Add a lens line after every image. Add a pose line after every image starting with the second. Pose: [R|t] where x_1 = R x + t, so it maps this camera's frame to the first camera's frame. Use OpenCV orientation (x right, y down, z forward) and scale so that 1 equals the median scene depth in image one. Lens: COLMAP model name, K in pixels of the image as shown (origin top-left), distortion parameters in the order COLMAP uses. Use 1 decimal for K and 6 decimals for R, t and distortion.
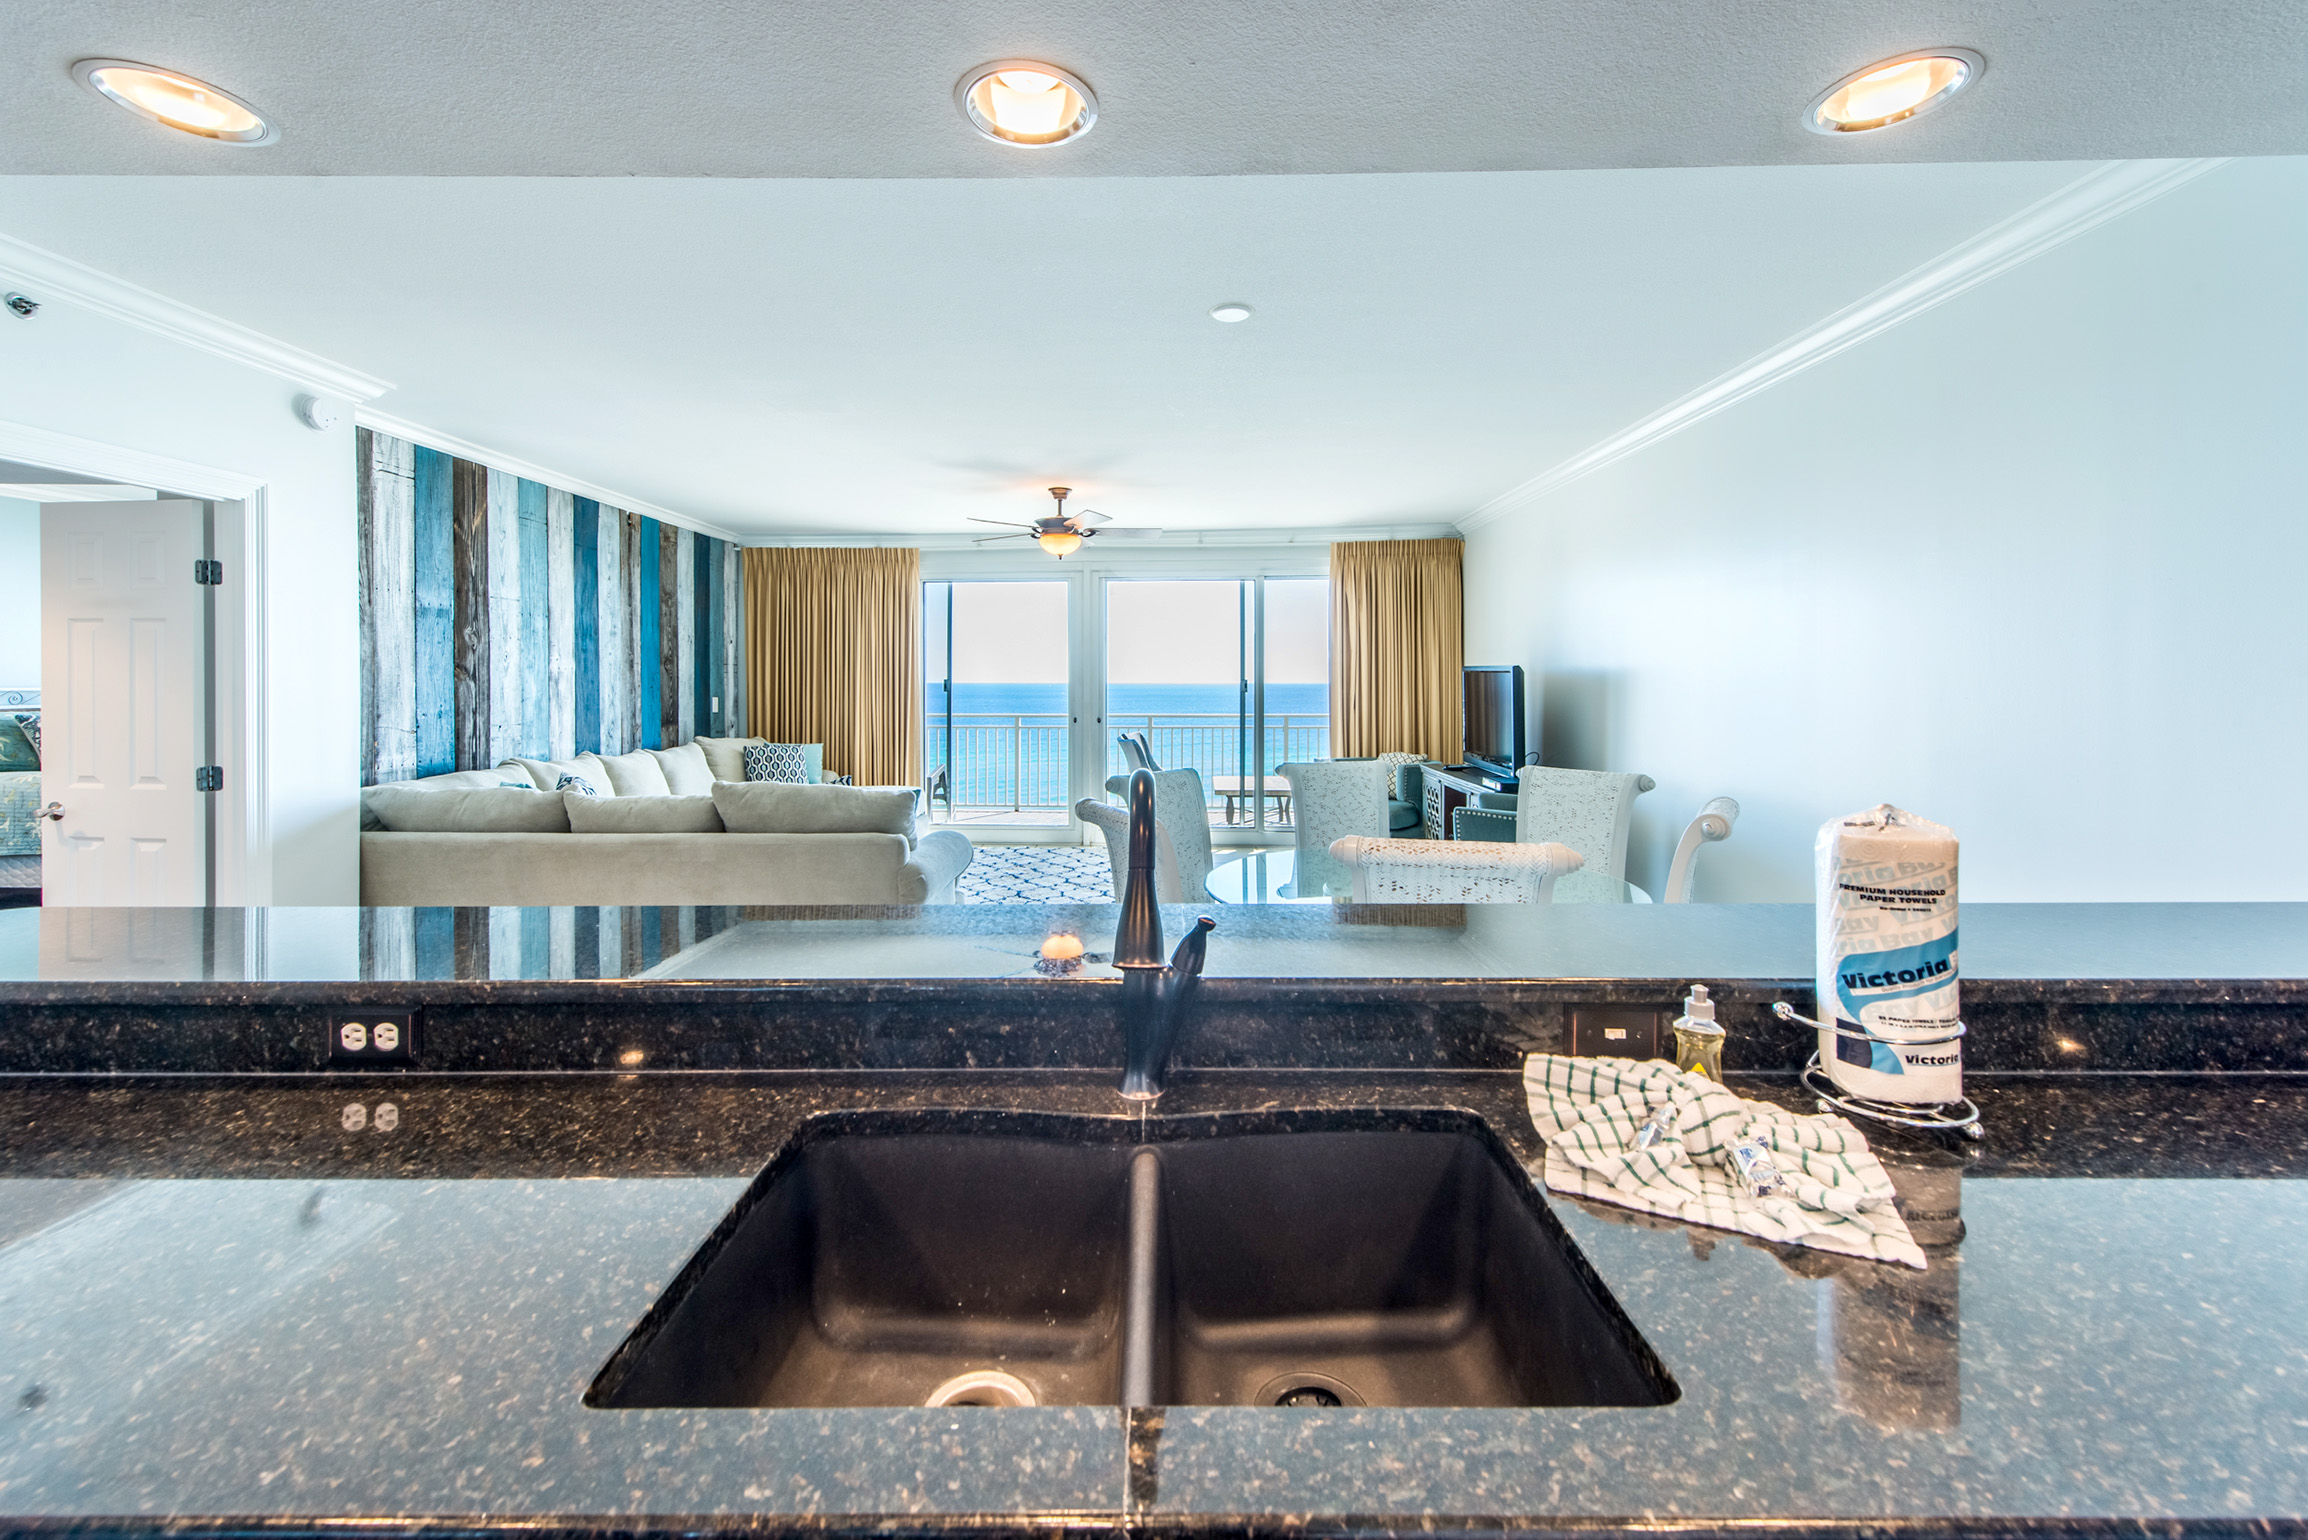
lens RADIAL K [[909.7, 0, 1153.1], [0, 909.7, 684.8], [0, 0, 1]] dist [0.030924, 0.000054]
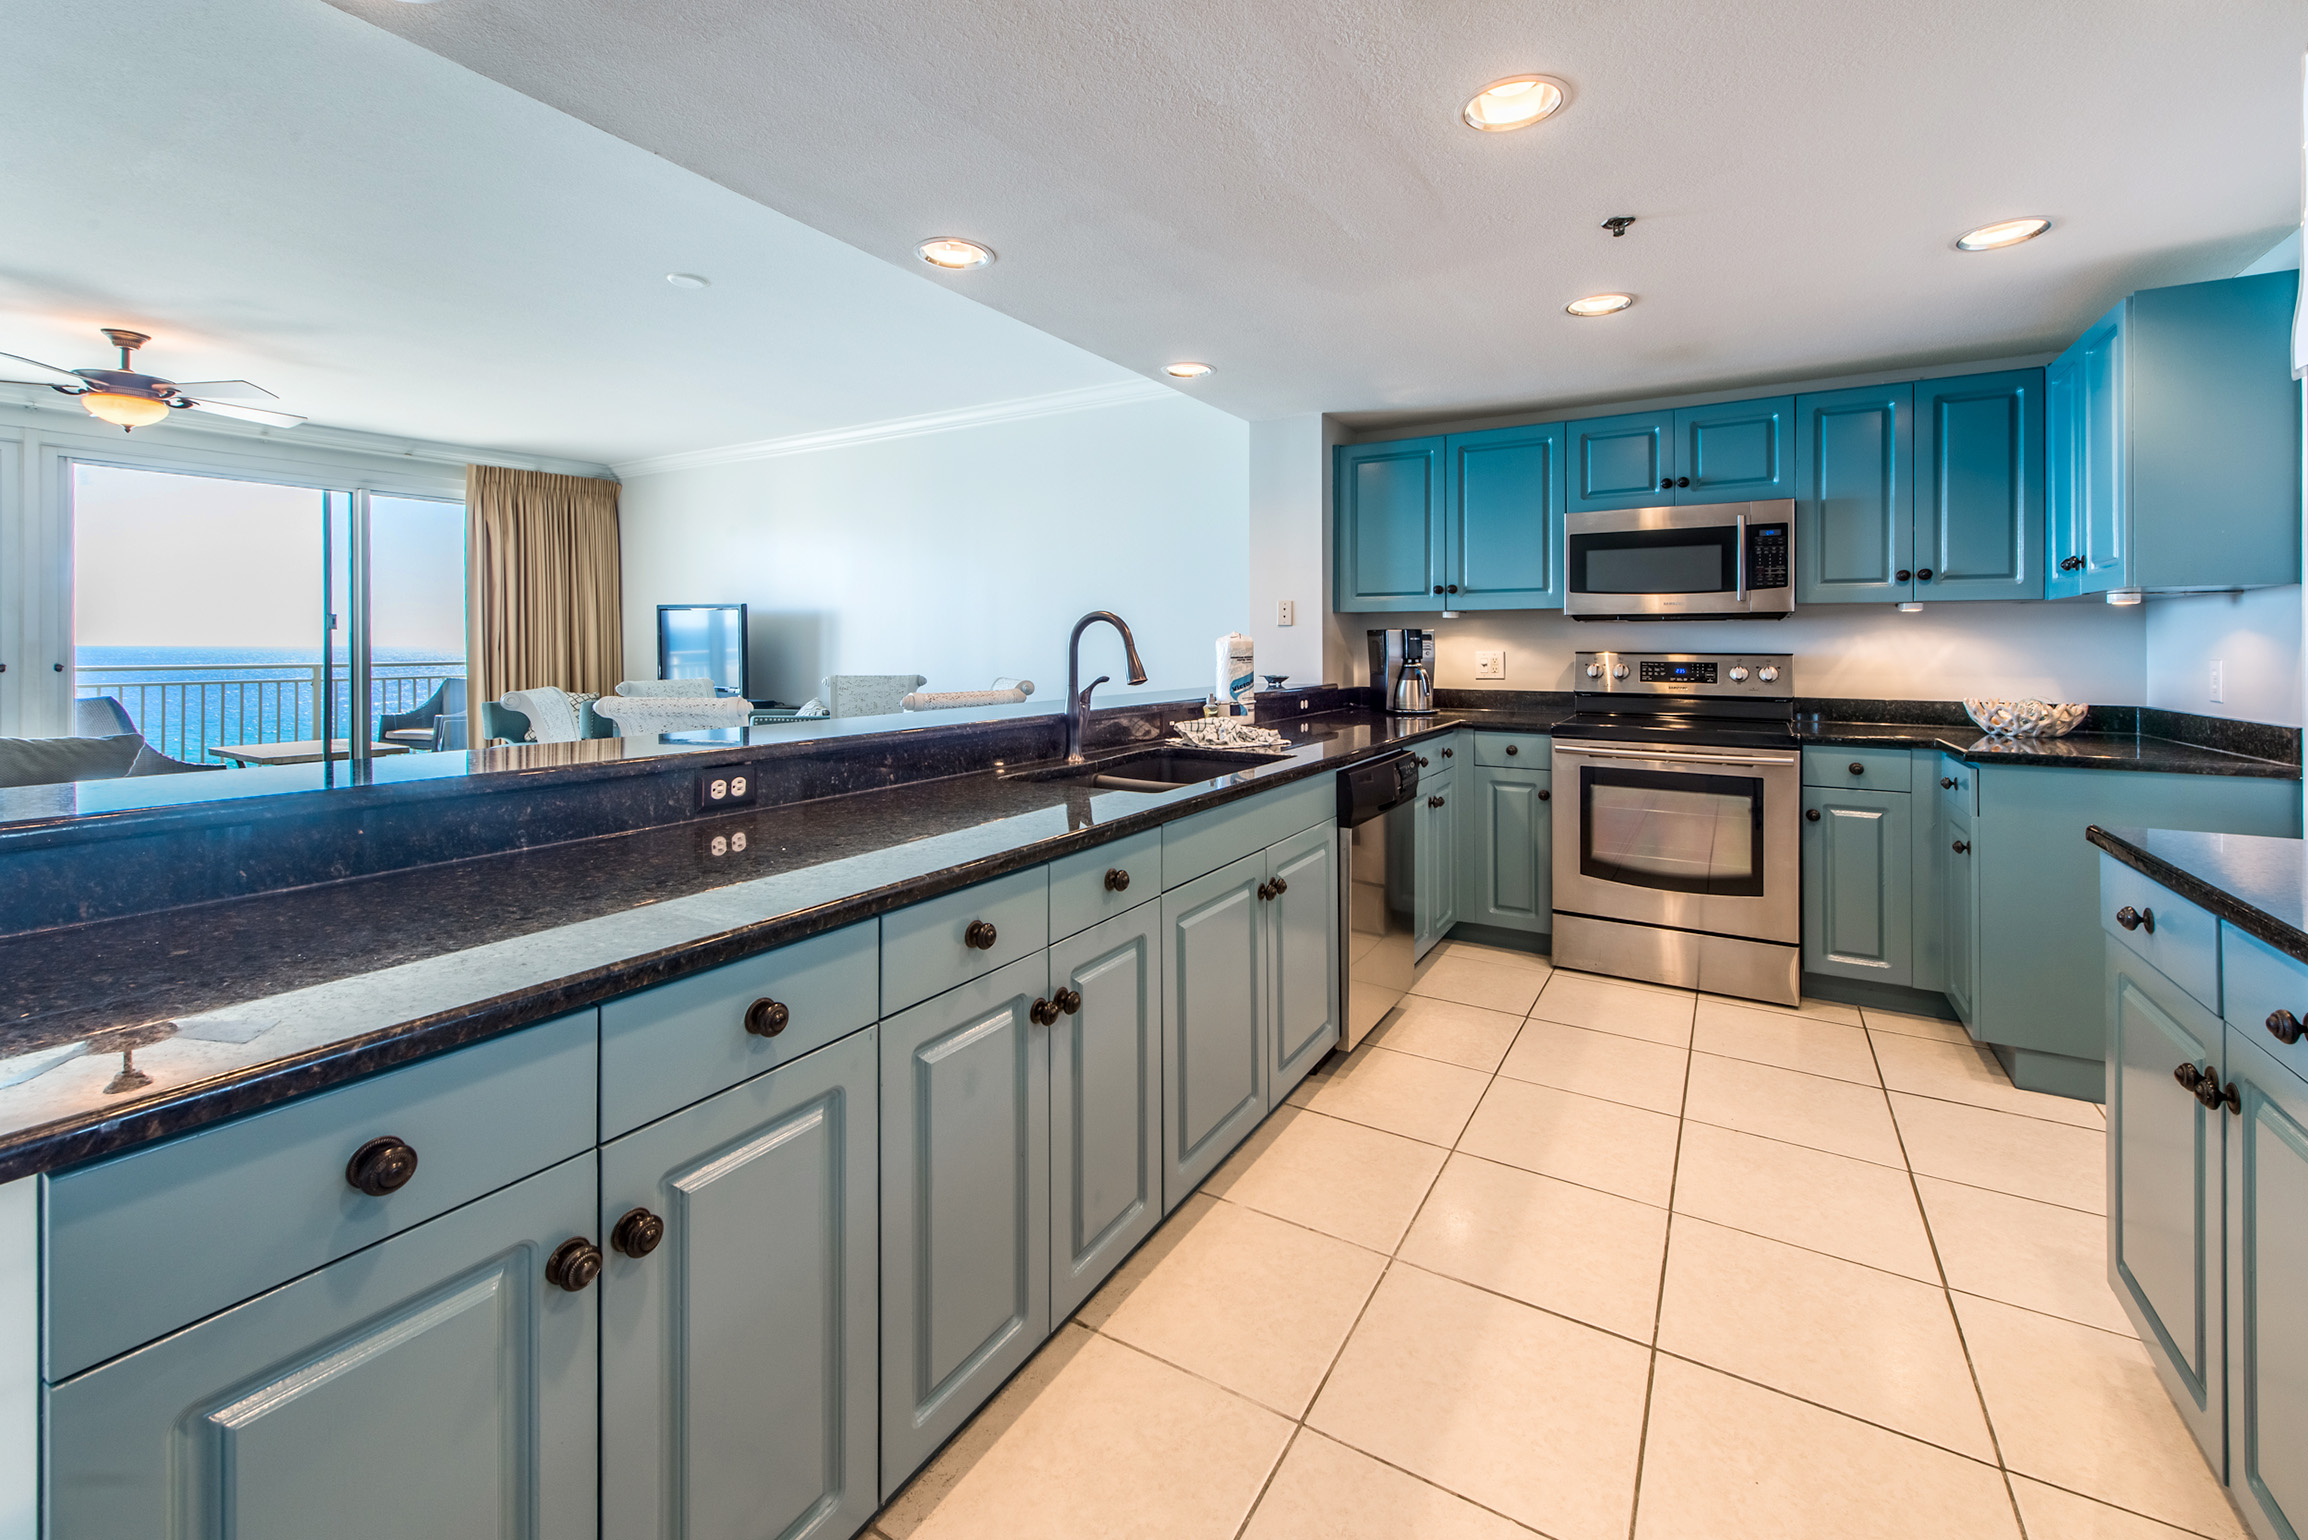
lens RADIAL K [[944.1, 0, 1155.0], [0, 944.1, 607.1], [0, 0, 1]] dist [0.003487, 0.000057]
pose [[0.491078, 0.033417, 0.870474, -0.288129], [0.003815, 0.999172, -0.040511, 0.026174], [-0.871107, 0.023215, 0.490544, -0.045132]]
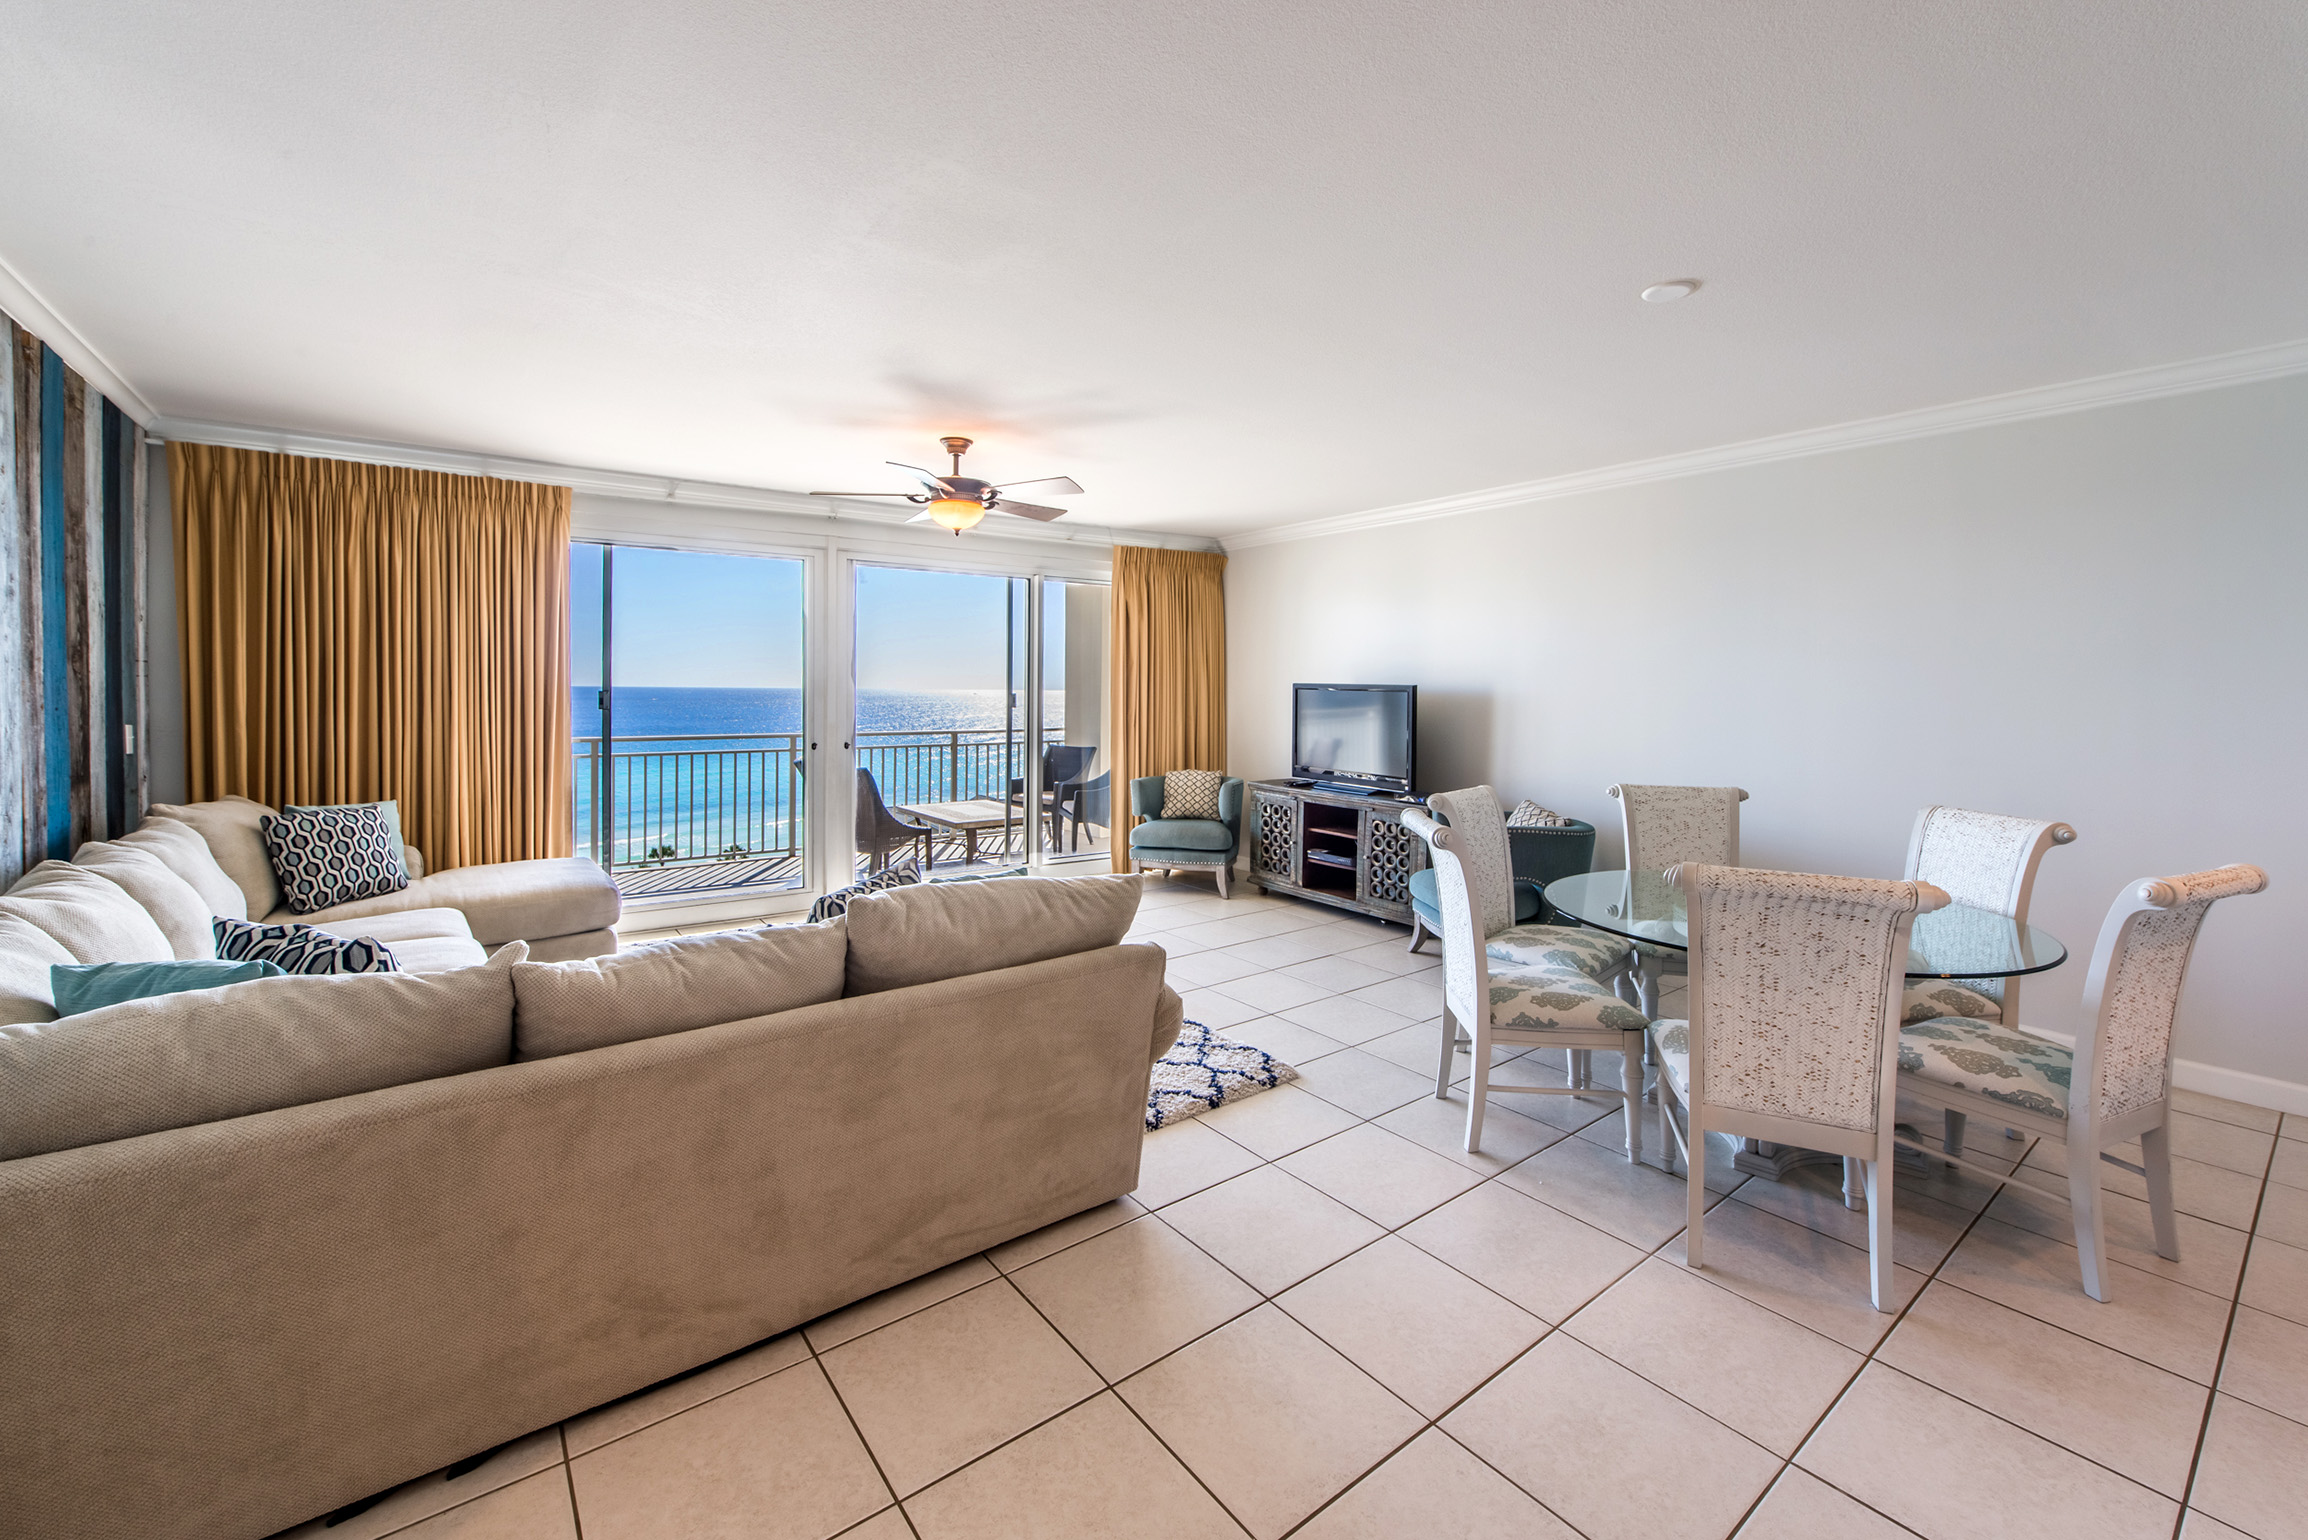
lens RADIAL K [[920.3, 0, 1110.2], [0, 920.3, 697.5], [0, 0, 1]] dist [0.006699, -0.000209]
pose [[0.792592, 0.000310, 0.609753, -0.384383], [-0.005369, 0.999965, 0.006471, -0.008610], [-0.609729, -0.008403, 0.792565, 0.271776]]
